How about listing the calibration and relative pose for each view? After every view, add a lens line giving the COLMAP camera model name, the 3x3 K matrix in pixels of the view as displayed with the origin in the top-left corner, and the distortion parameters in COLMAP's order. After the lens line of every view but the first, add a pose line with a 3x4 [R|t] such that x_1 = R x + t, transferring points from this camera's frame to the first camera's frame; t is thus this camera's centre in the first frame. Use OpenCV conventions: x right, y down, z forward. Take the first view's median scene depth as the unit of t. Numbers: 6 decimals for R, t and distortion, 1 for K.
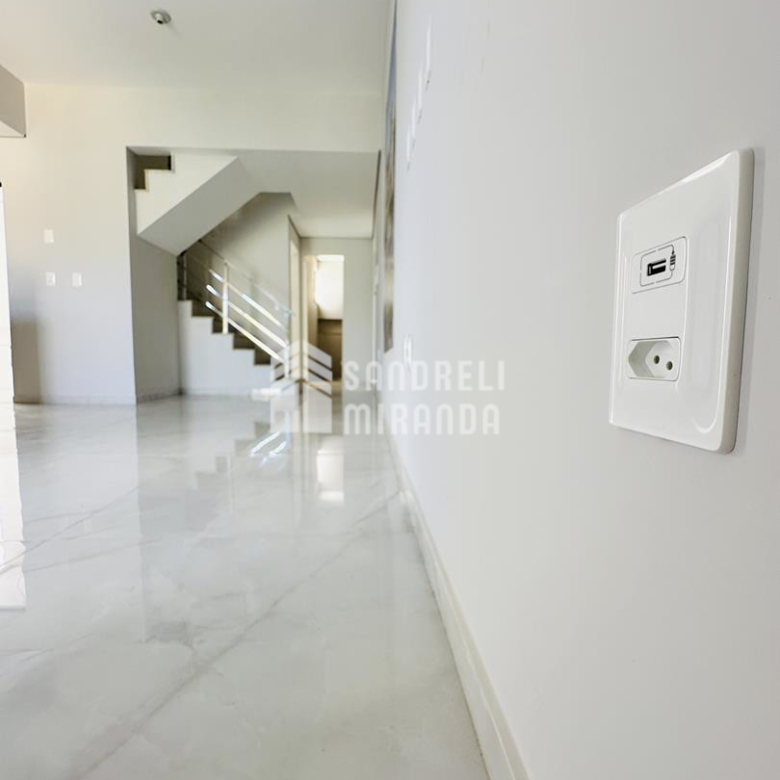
lens RADIAL K [[417.3, 0, 390.6], [0, 417.3, 389.1], [0, 0, 1]] dist [-0.002755, 0.000694]
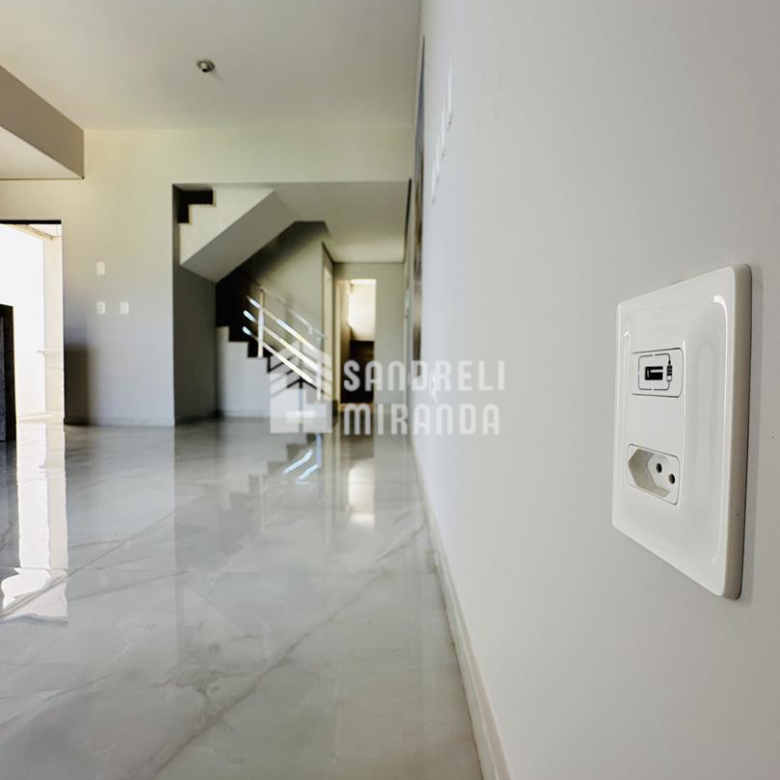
lens RADIAL K [[417.8, 0, 391.2], [0, 417.8, 390.5], [0, 0, 1]] dist [-0.001588, 0.001108]
pose [[0.997080, 0.001979, -0.076334, 0.006280], [-0.005346, 0.999020, -0.043935, -0.010158], [0.076172, 0.044215, 0.996114, 0.001835]]
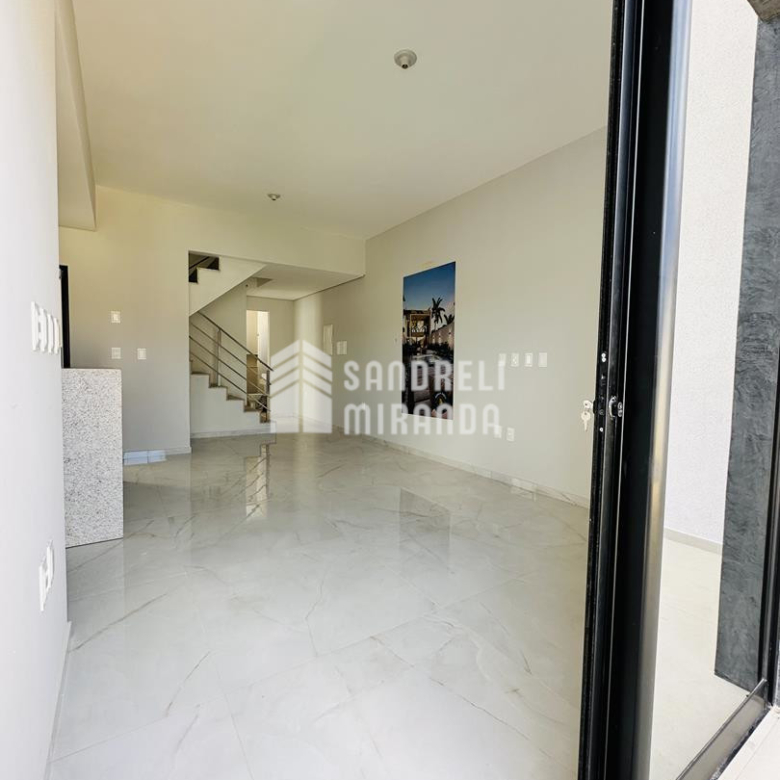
lens RADIAL K [[415.6, 0, 389.9], [0, 415.6, 390.8], [0, 0, 1]] dist [-0.001874, 0.000187]
pose [[0.868439, -0.016089, 0.495535, -0.699467], [0.021944, 0.999741, -0.005997, -0.132034], [-0.495310, 0.016082, 0.868567, -0.364421]]
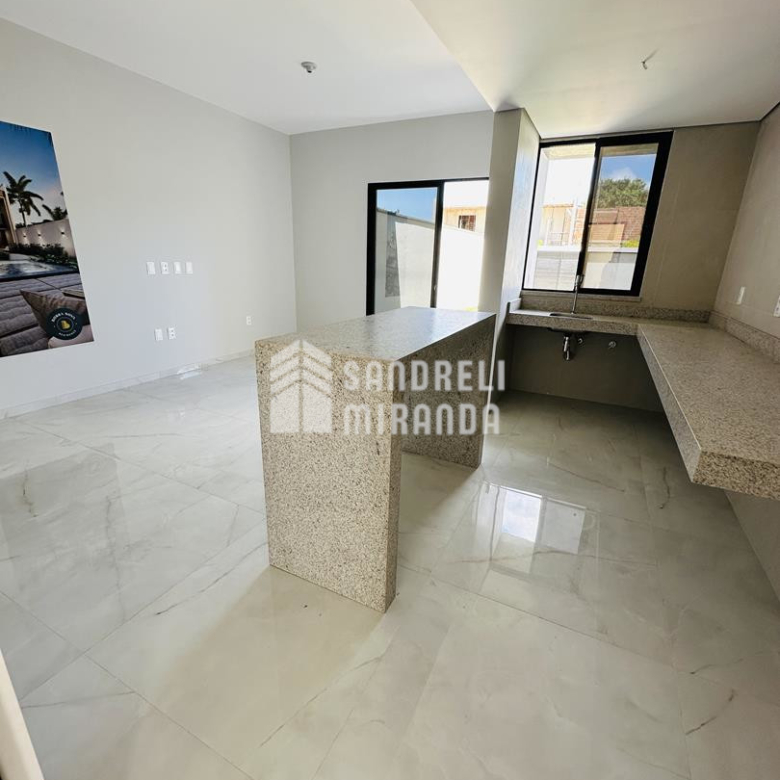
lens RADIAL K [[417.3, 0, 390.6], [0, 417.3, 389.1], [0, 0, 1]] dist [-0.002755, 0.000694]
pose [[-0.861432, -0.182899, 0.473796, -1.065516], [0.004024, 0.930416, 0.366483, -0.303499], [-0.507857, 0.317607, -0.800754, 0.979940]]
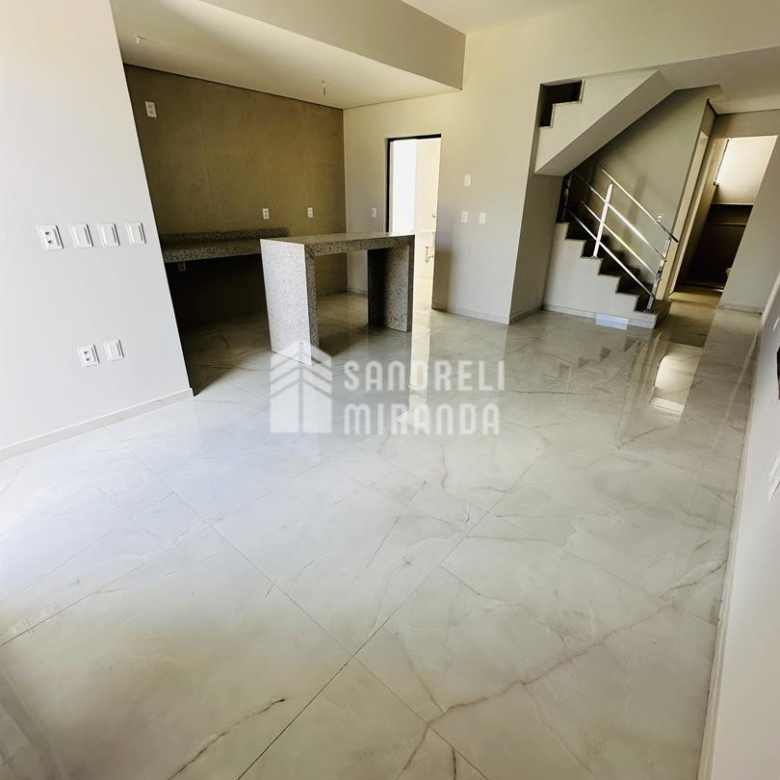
lens RADIAL K [[418.5, 0, 392.3], [0, 418.5, 389.2], [0, 0, 1]] dist [-0.005953, -0.001136]
pose [[0.719804, 0.292285, -0.629644, -0.021422], [-0.056757, 0.928779, 0.366262, -0.223164], [0.691853, -0.227900, 0.685128, -0.134660]]
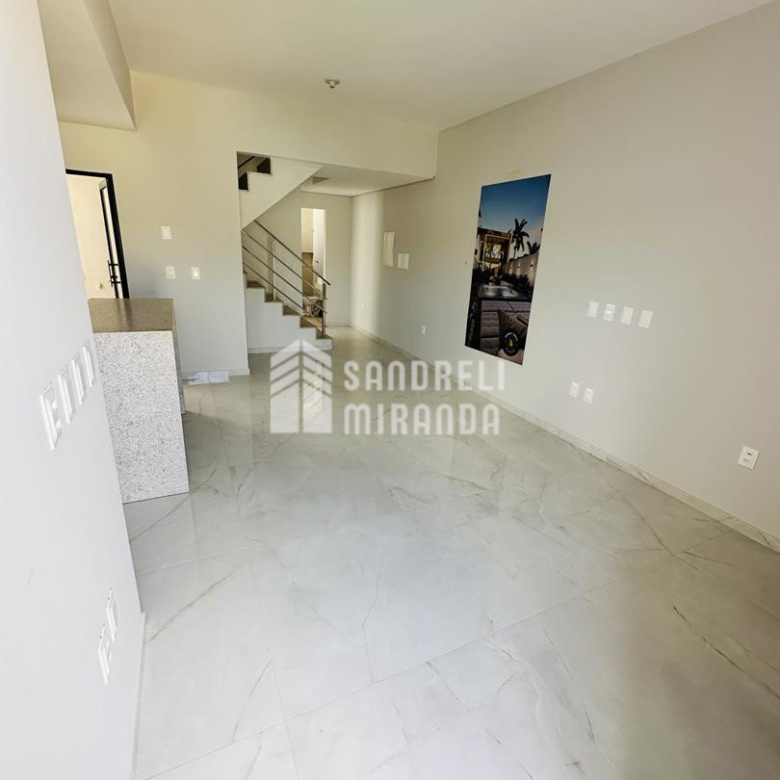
lens RADIAL K [[417.3, 0, 390.6], [0, 417.3, 389.1], [0, 0, 1]] dist [-0.002755, 0.000694]
pose [[0.925689, -0.075968, 0.370580, -0.679729], [-0.023660, 0.966083, 0.257146, -0.254793], [-0.377546, -0.246805, 0.892494, -0.278480]]
